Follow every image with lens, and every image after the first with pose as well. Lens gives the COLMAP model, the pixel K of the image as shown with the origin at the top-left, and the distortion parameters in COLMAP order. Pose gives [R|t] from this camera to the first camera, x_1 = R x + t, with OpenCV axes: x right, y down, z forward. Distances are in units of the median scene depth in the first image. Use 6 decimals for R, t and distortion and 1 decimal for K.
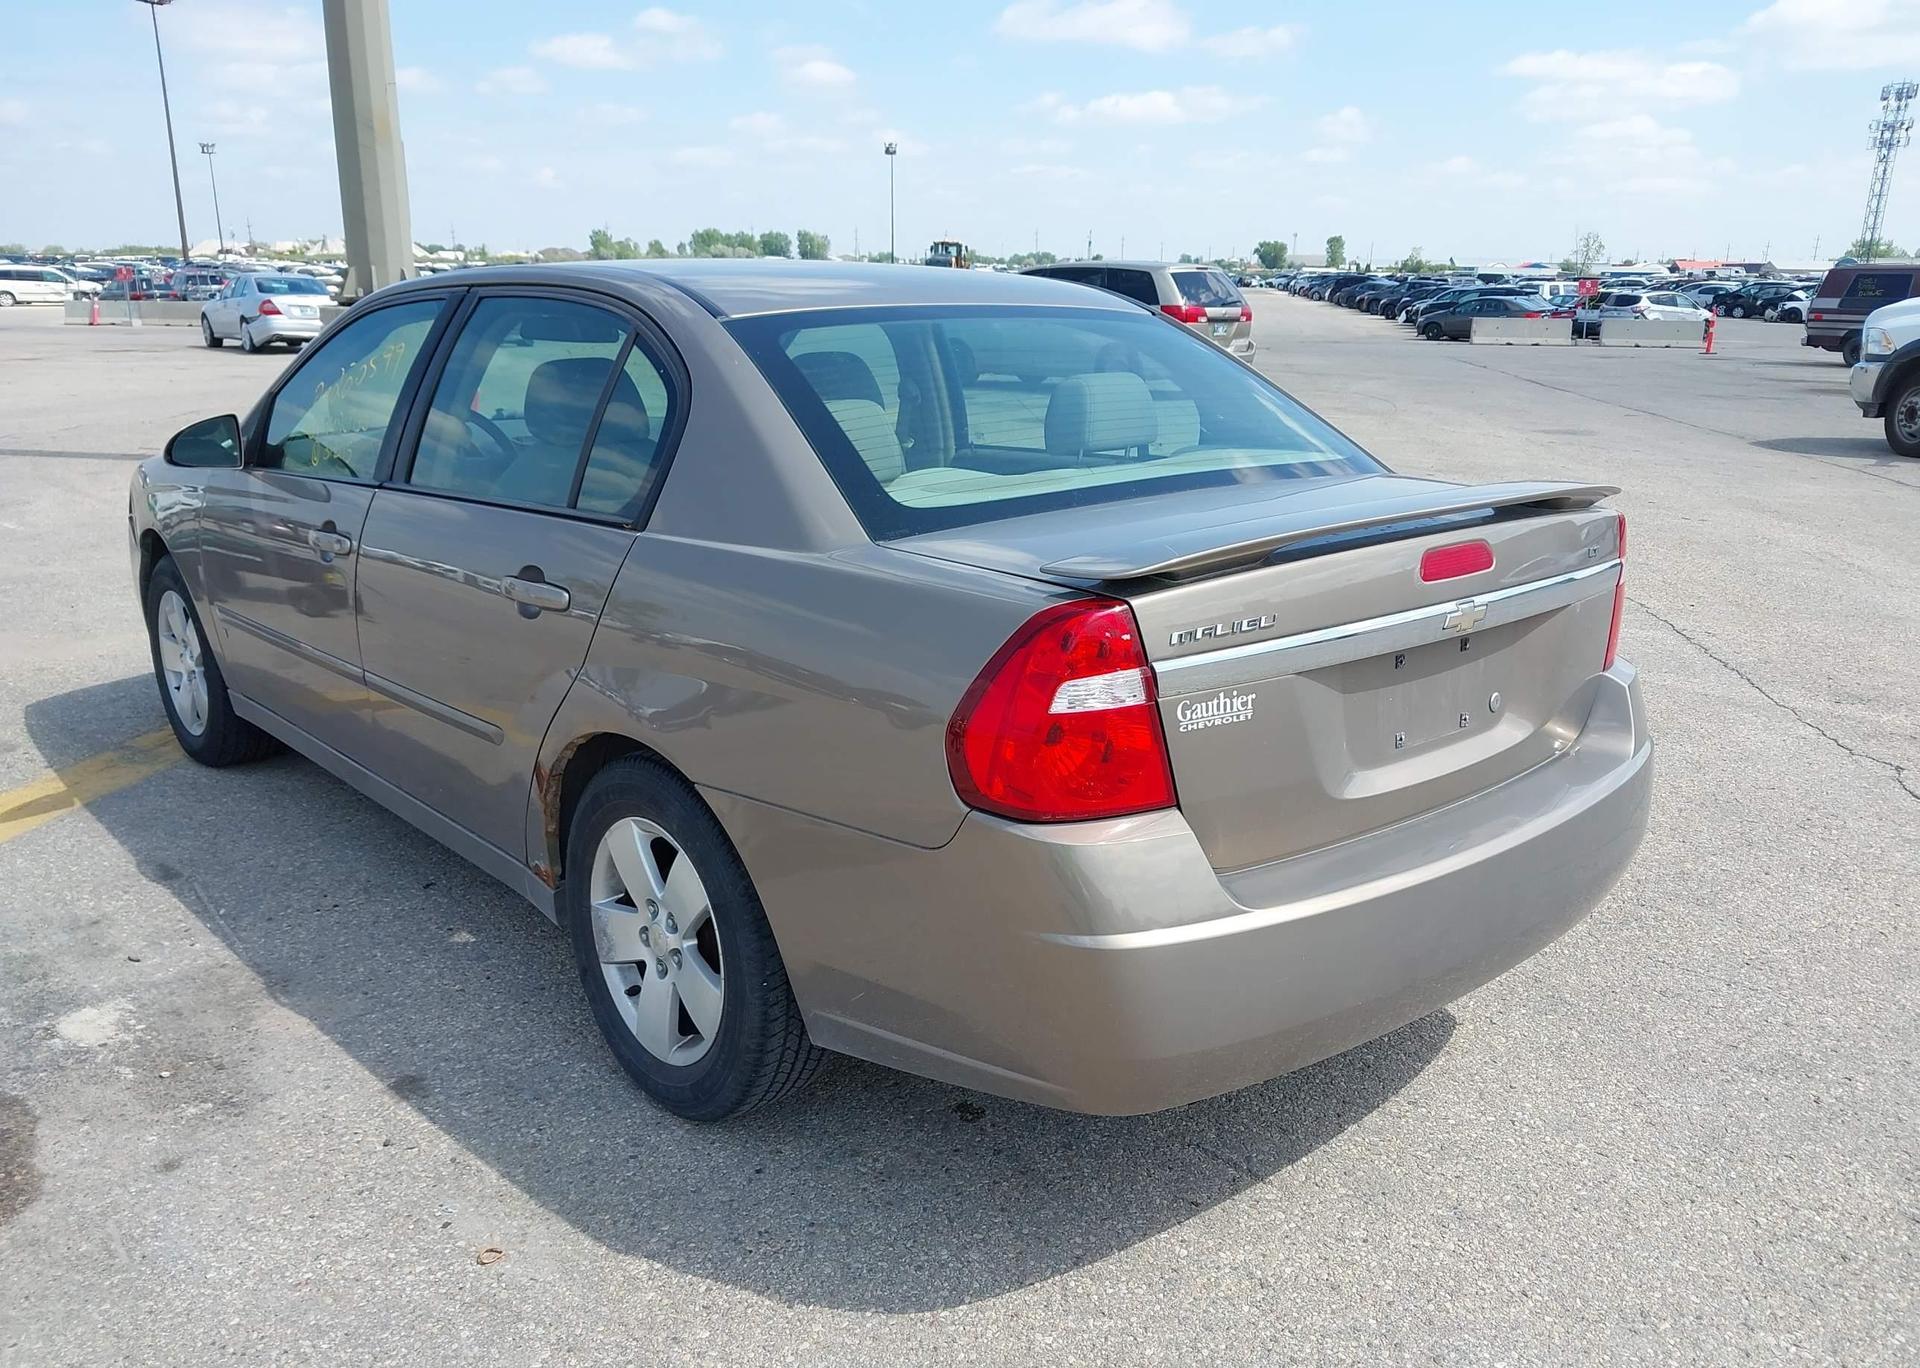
lens RADIAL K [[1529.9, 0, 956.0], [0, 1529.9, 749.0], [0, 0, 1]] dist [-0.023311, 0.041624]
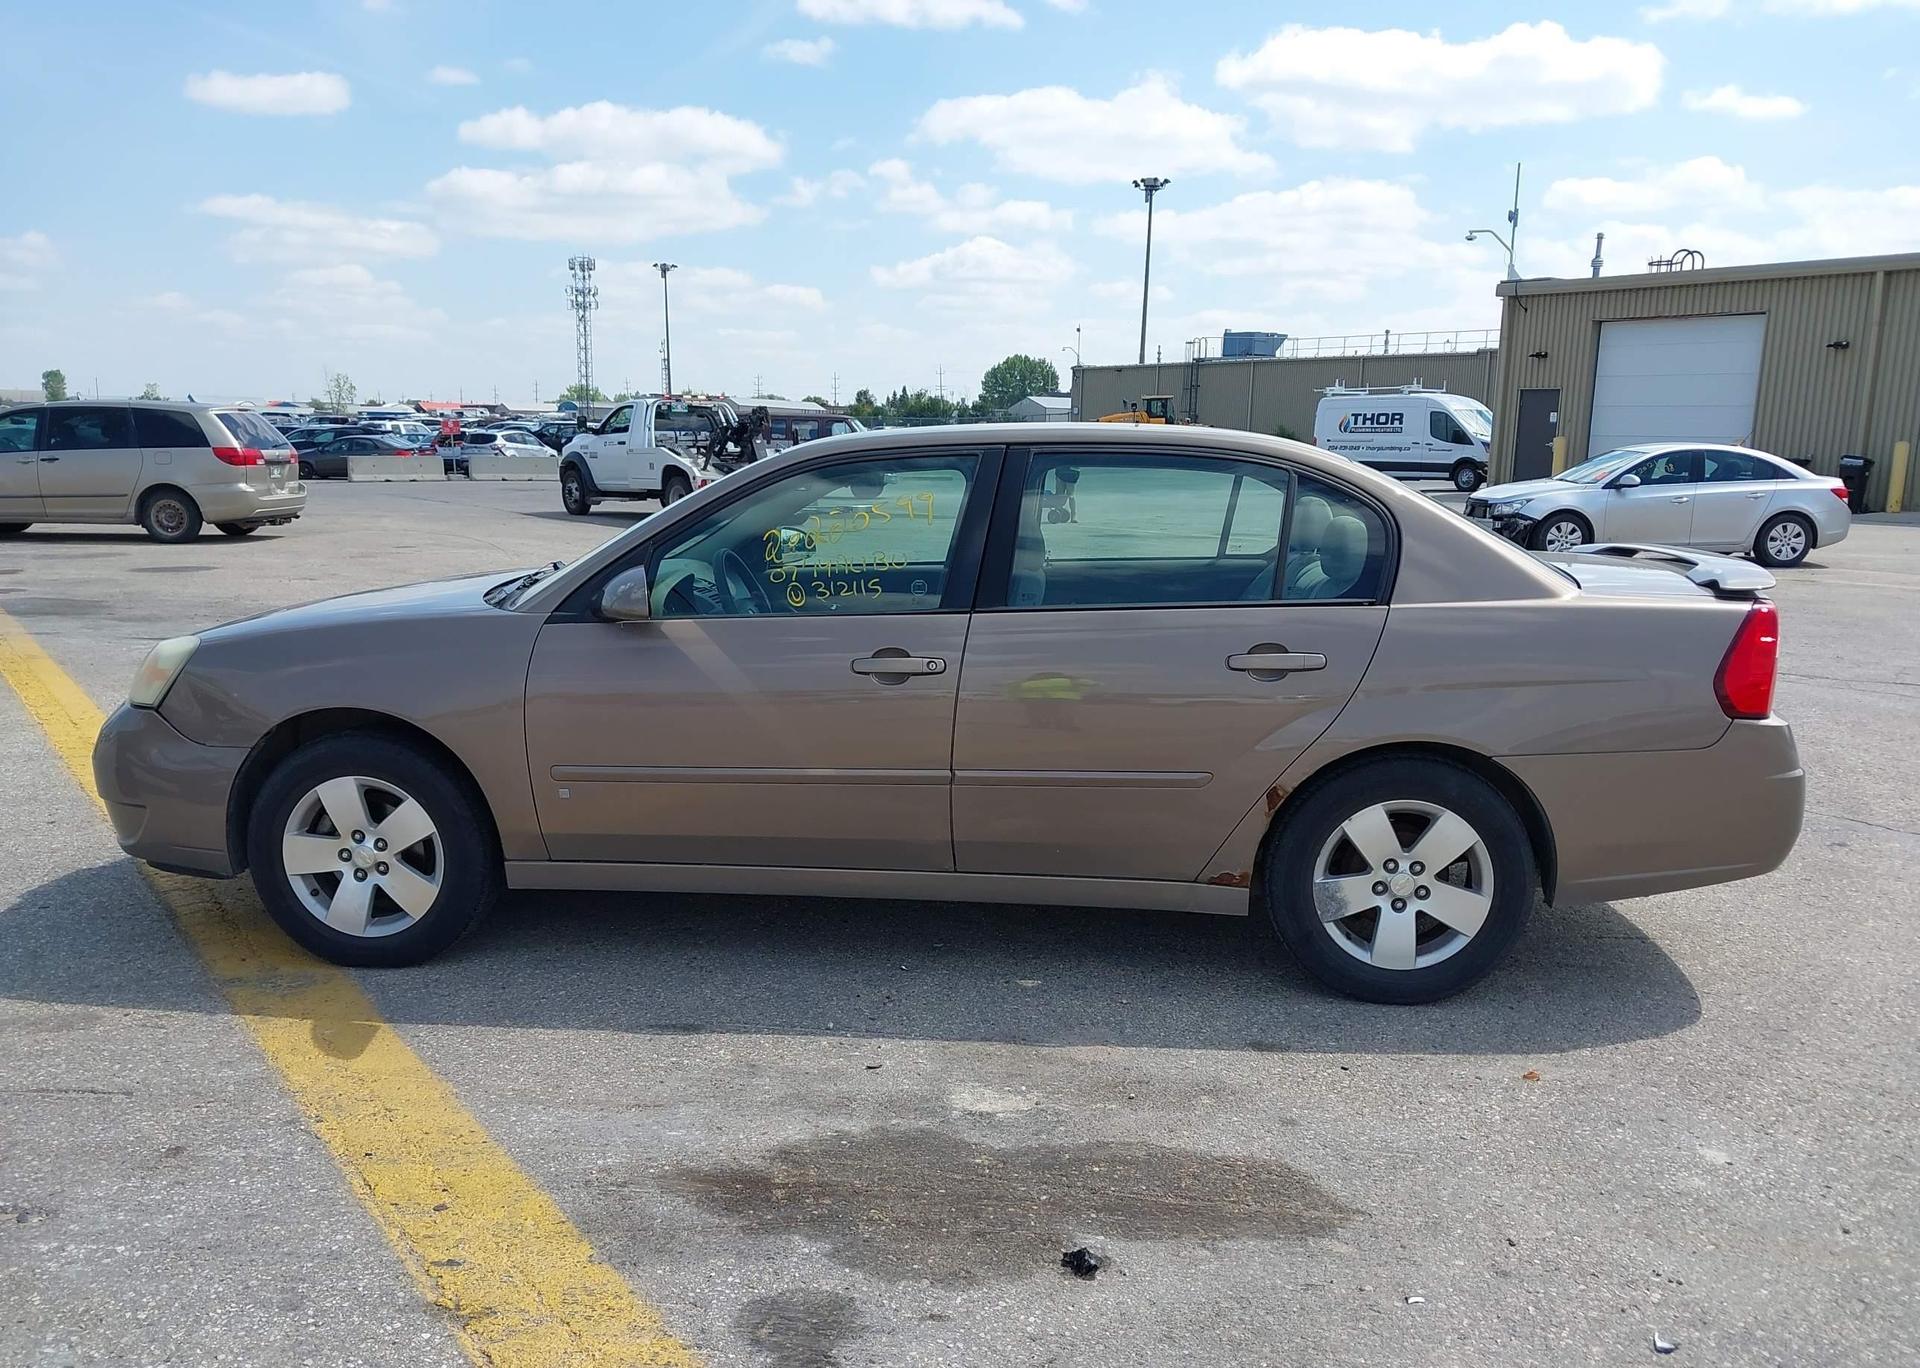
lens RADIAL K [[1514.2, 0, 968.1], [0, 1514.2, 769.8], [0, 0, 1]] dist [-0.017880, 0.013966]
pose [[0.723125, -0.149707, 0.674298, -1.186419], [0.196311, 0.980516, 0.007167, -0.061321], [-0.662233, 0.127189, 0.738424, 0.158812]]
